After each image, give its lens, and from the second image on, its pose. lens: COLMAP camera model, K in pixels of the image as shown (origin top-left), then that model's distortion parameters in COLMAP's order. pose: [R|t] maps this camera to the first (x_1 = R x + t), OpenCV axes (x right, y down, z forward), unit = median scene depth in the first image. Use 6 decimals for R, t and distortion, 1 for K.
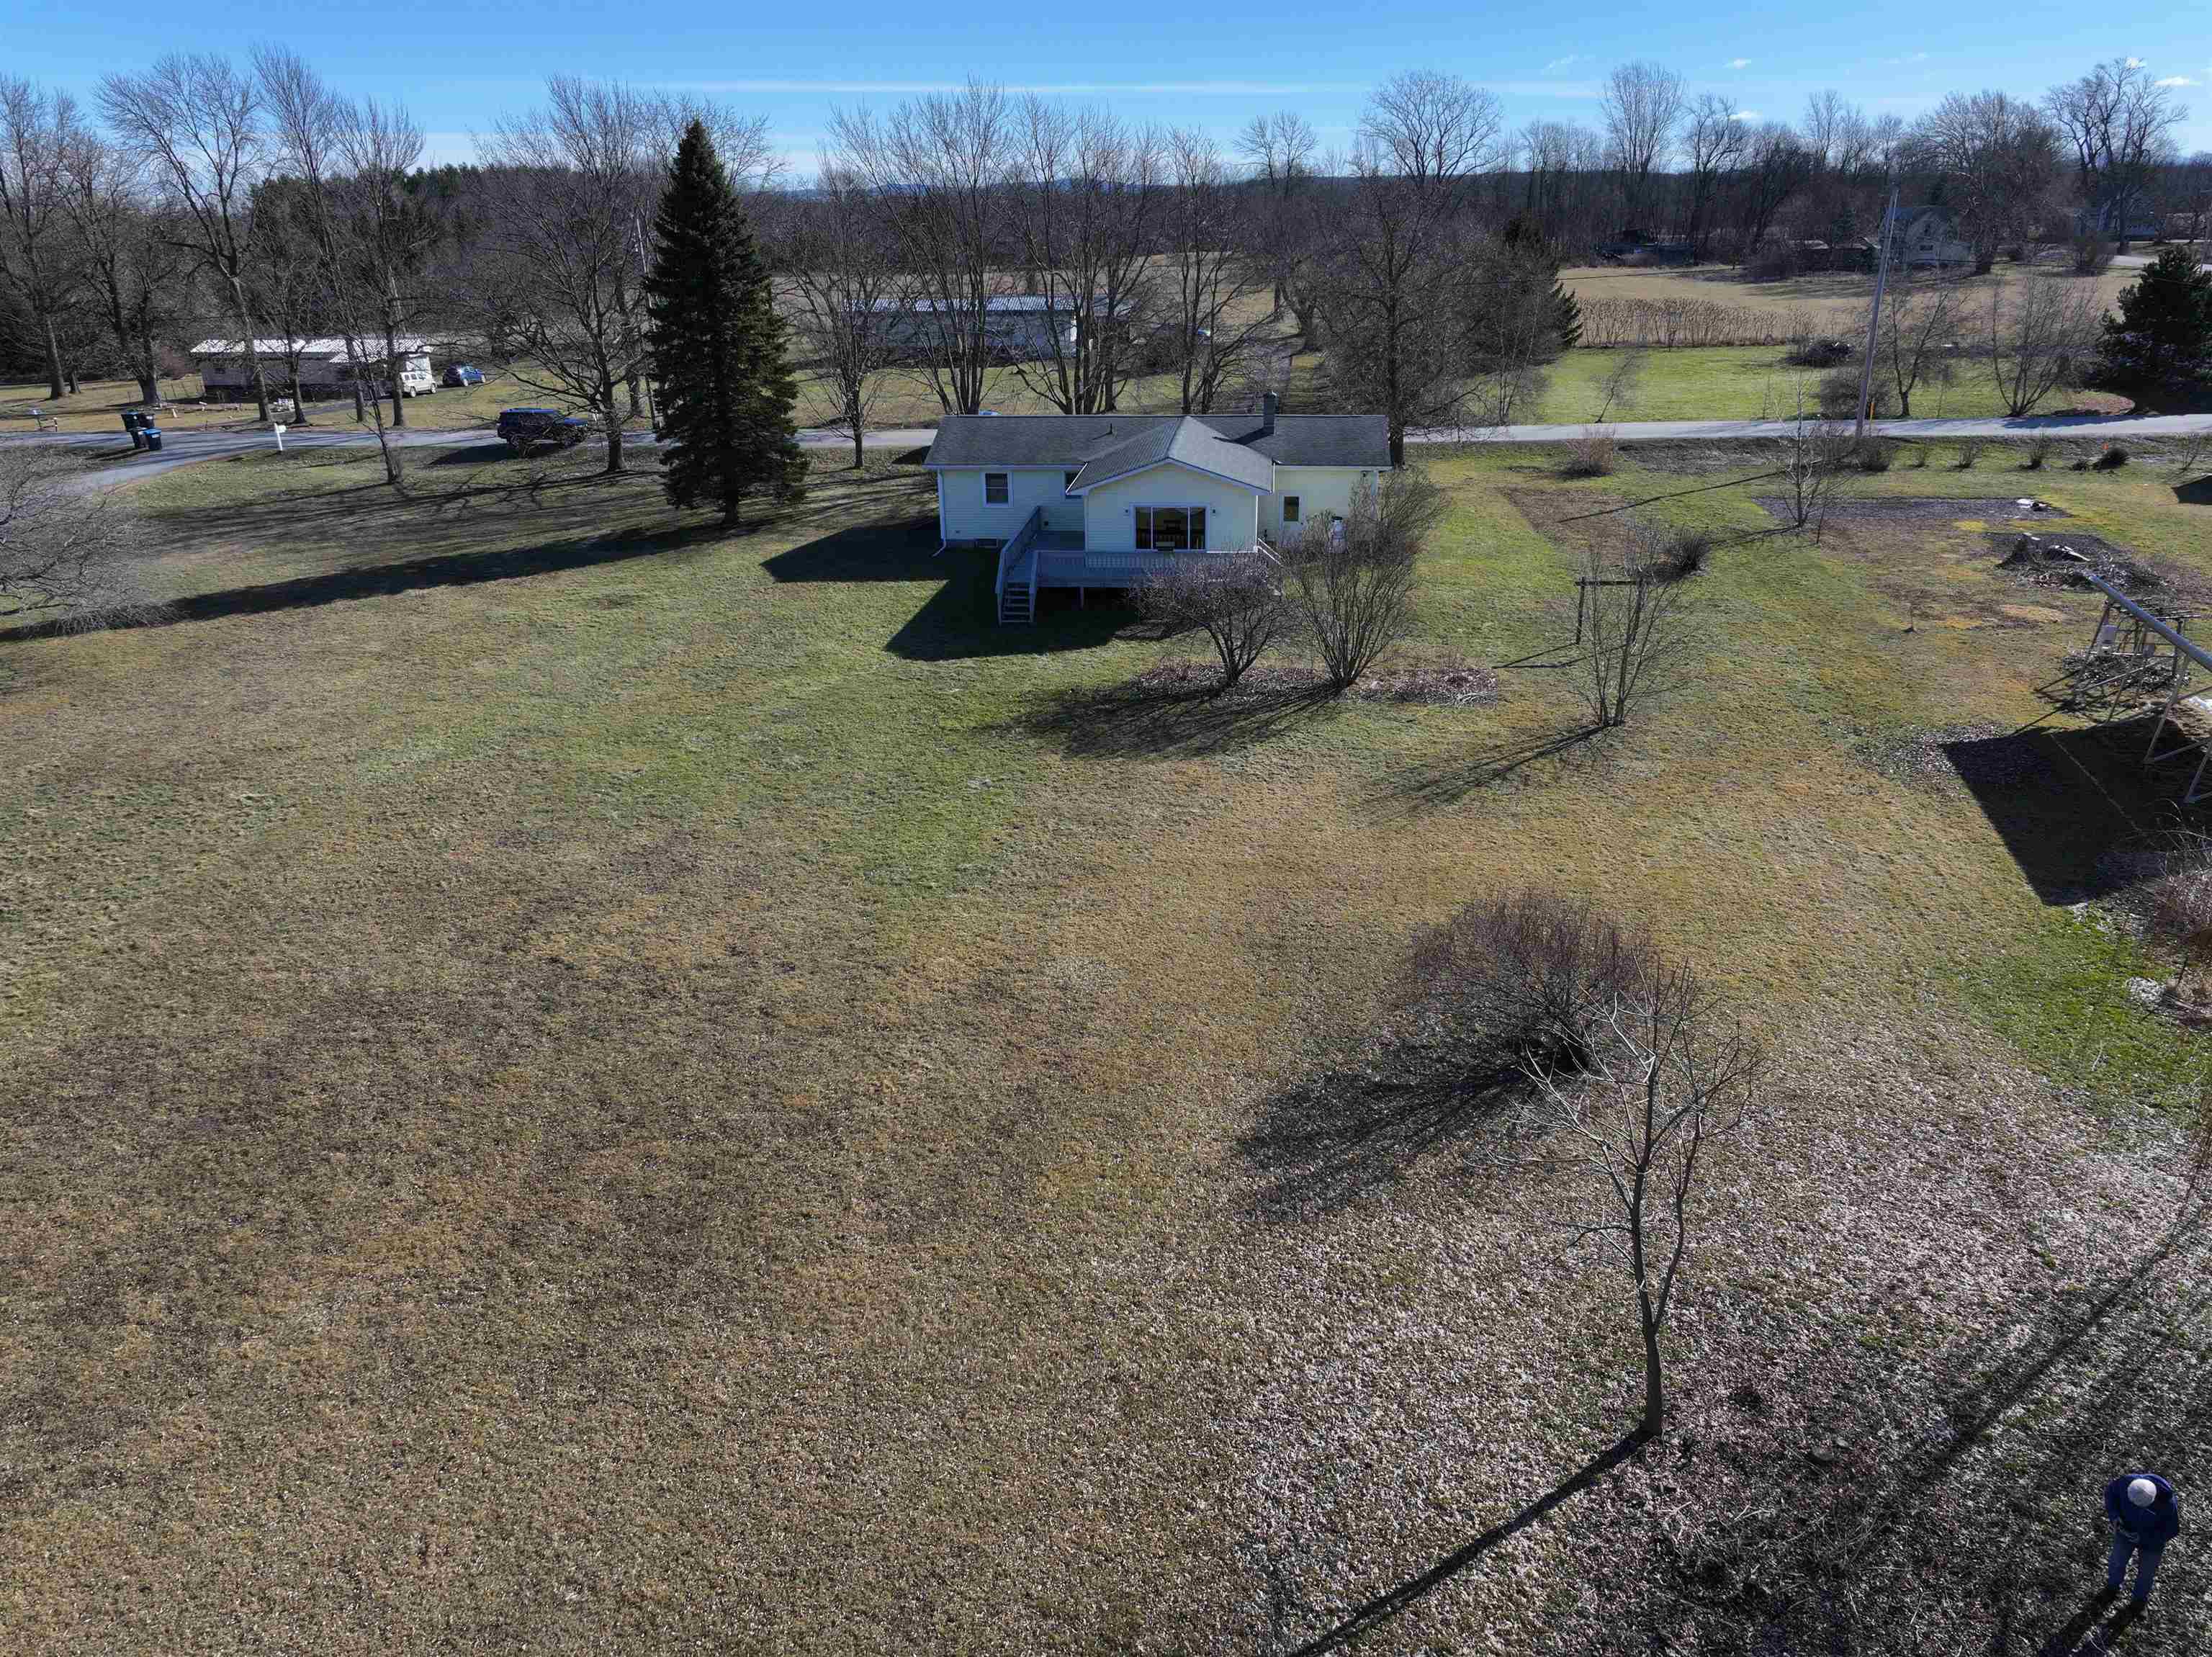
lens RADIAL K [[1557.6, 0, 1106.0], [0, 1557.6, 828.5], [0, 0, 1]] dist [-0.006845, -0.006210]
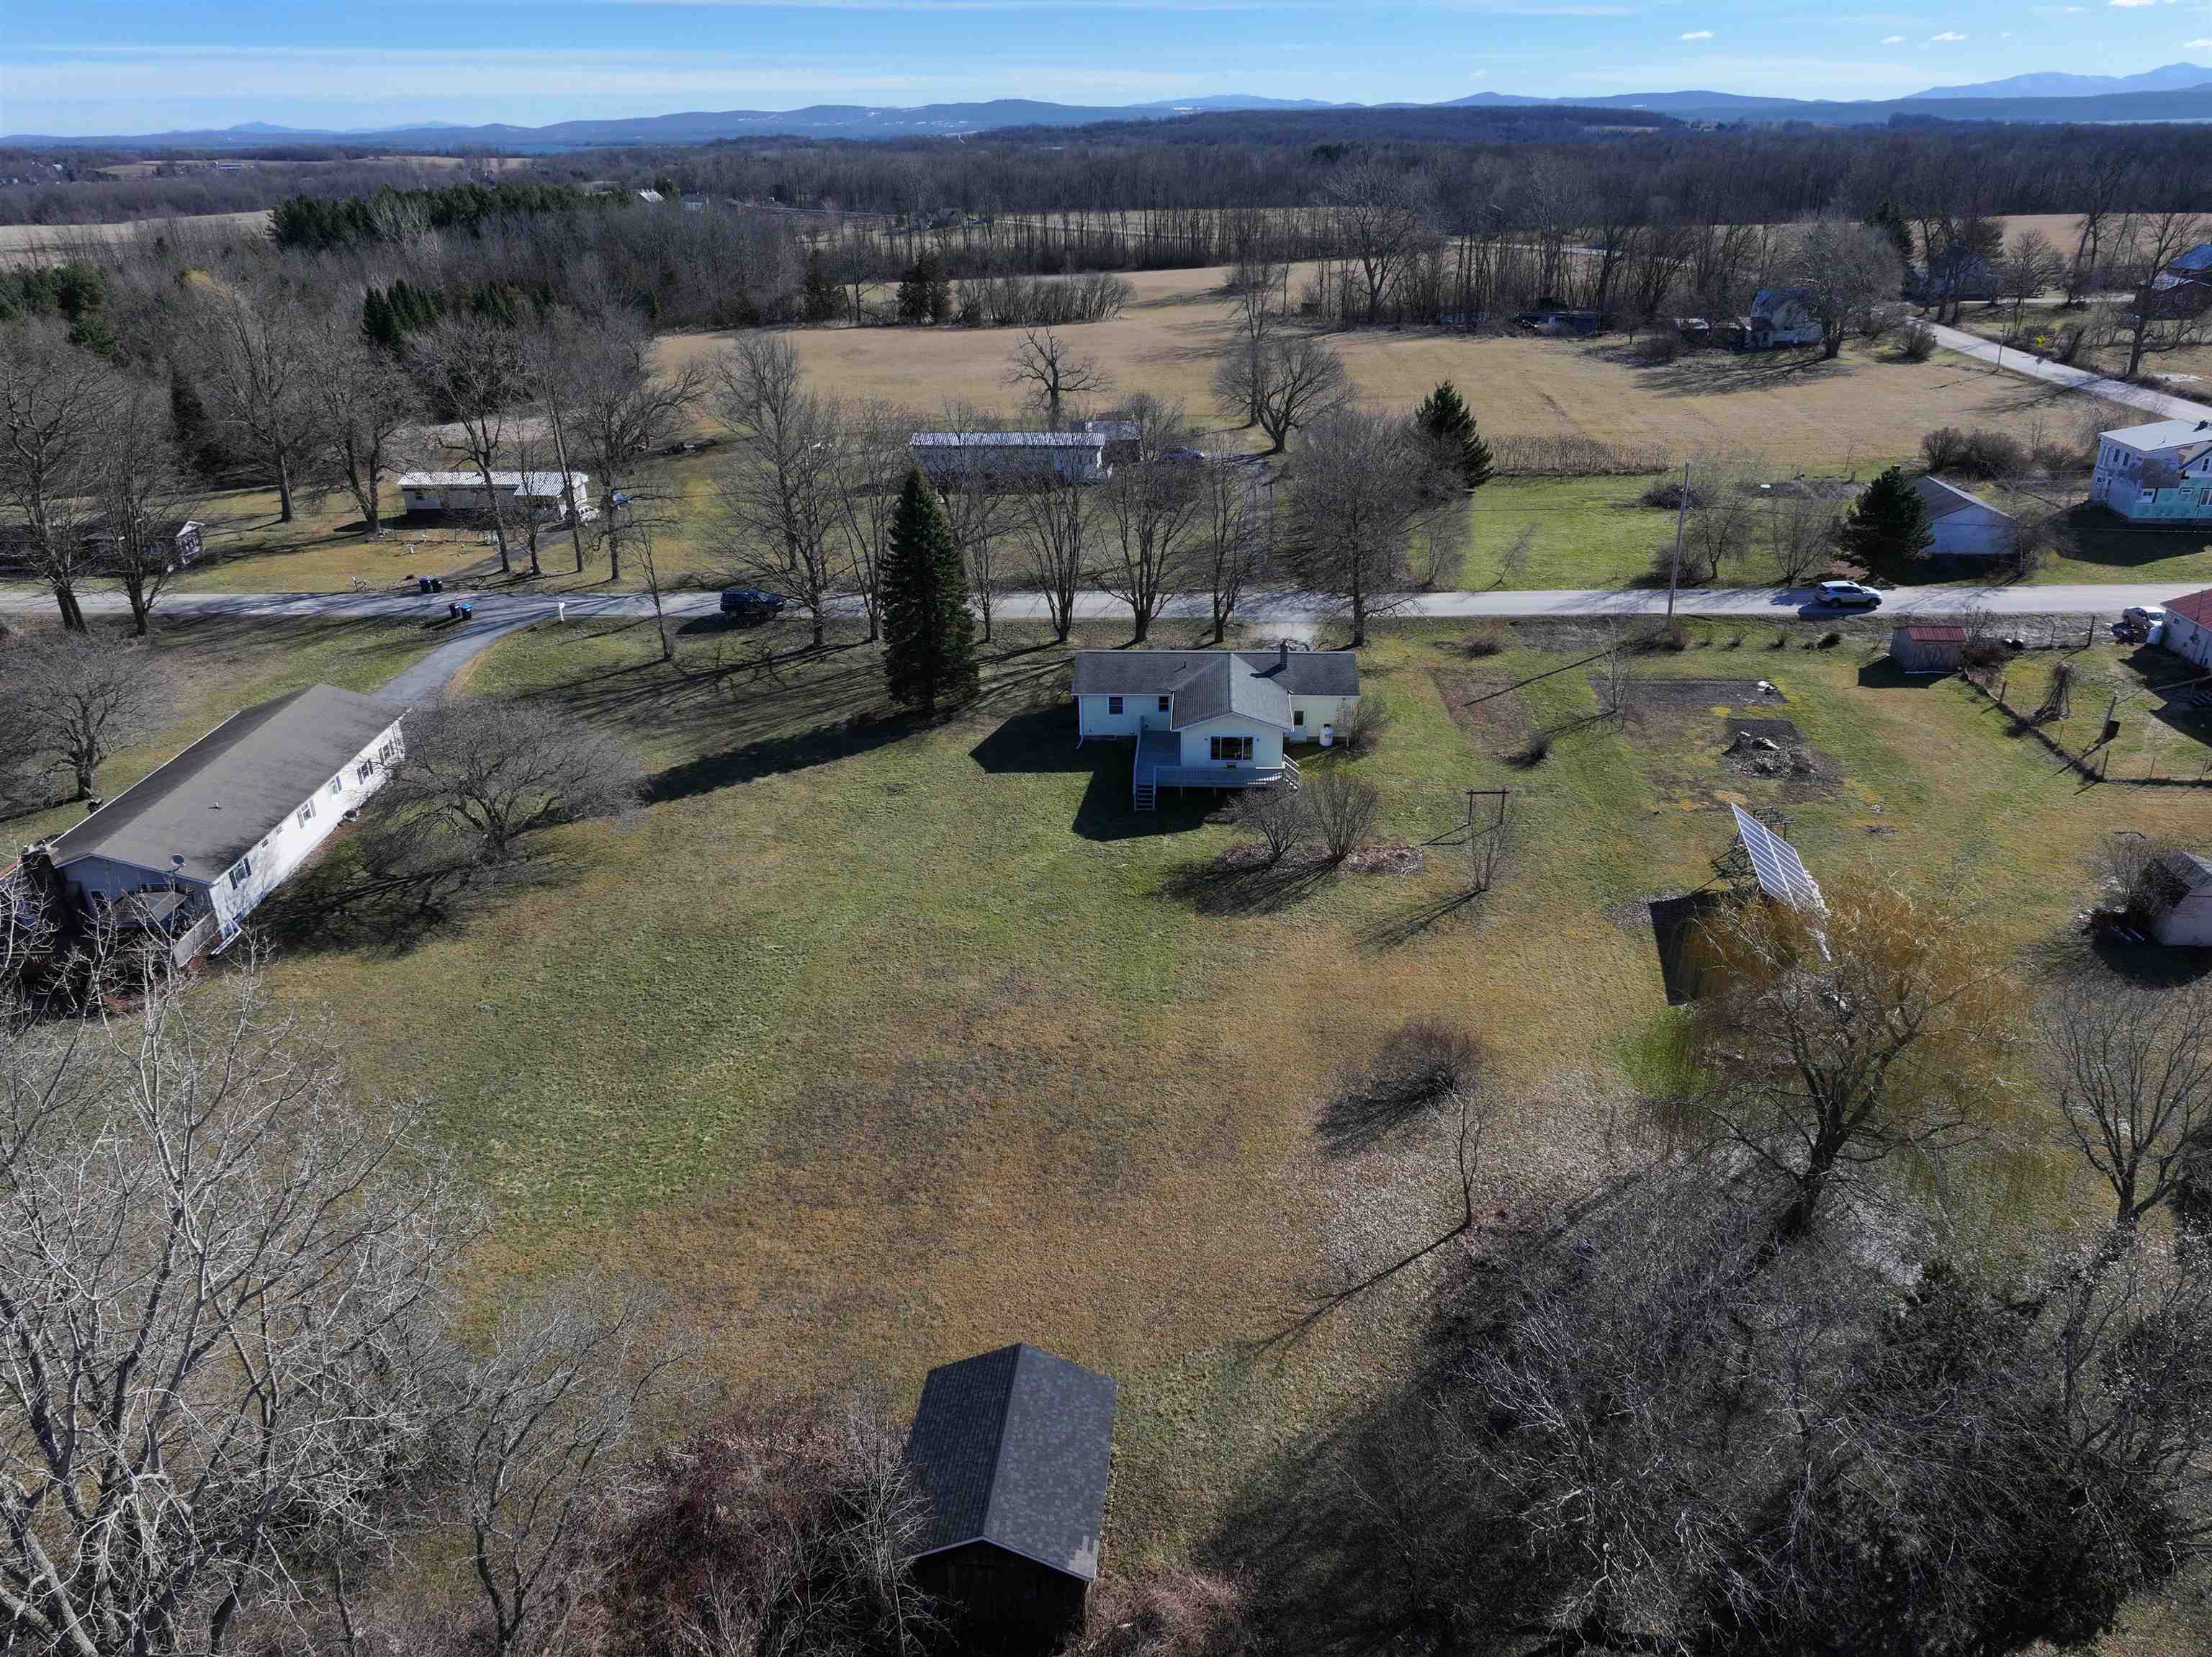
lens RADIAL K [[1538.3, 0, 1106.0], [0, 1538.3, 828.5], [0, 0, 1]] dist [0.006405, -0.061322]
pose [[0.999359, -0.015794, 0.032117, -0.183834], [0.014438, 0.999013, 0.042006, -0.218076], [-0.032749, -0.041516, 0.998601, -0.815387]]
